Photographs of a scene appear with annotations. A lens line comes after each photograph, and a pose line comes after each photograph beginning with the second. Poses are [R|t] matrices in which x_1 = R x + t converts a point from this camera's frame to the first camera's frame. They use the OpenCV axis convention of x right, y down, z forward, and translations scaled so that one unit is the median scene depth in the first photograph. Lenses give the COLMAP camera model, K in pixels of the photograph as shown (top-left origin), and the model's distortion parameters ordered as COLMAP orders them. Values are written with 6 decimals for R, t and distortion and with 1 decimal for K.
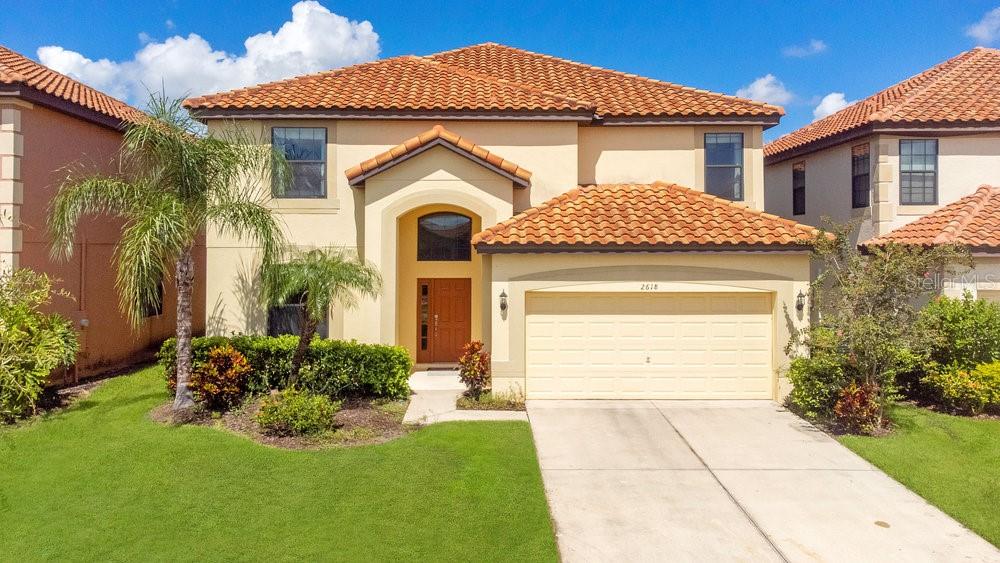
lens RADIAL K [[747.8, 0, 502.5], [0, 747.8, 269.3], [0, 0, 1]] dist [0.050627, 0.004761]
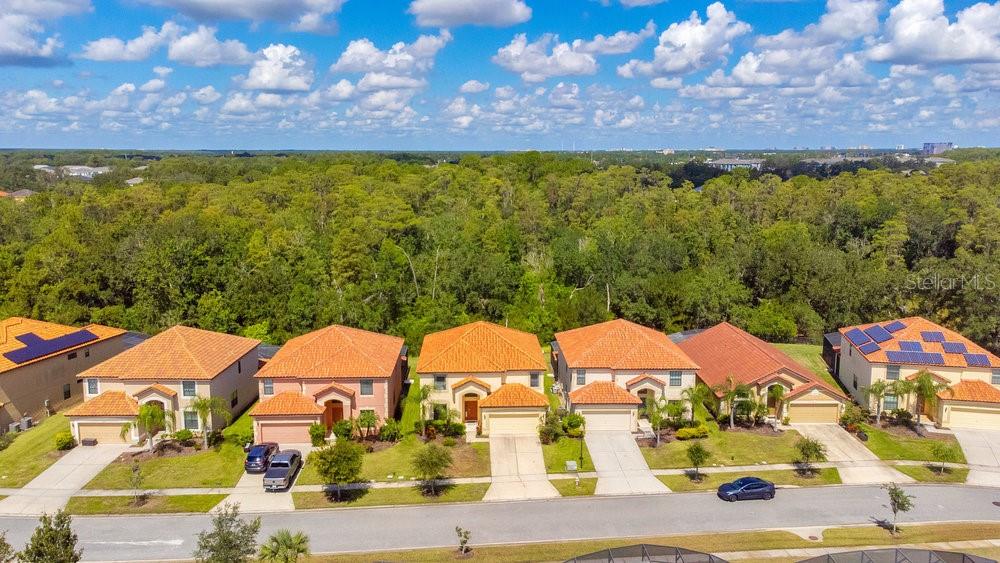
lens RADIAL K [[770.7, 0, 510.7], [0, 770.7, 279.9], [0, 0, 1]] dist [0.049304, 0.001156]
pose [[0.999481, -0.001576, 0.032186, 0.009304], [-0.003090, 0.989515, 0.144398, -1.471520], [-0.032076, -0.144422, 0.988996, -3.644778]]
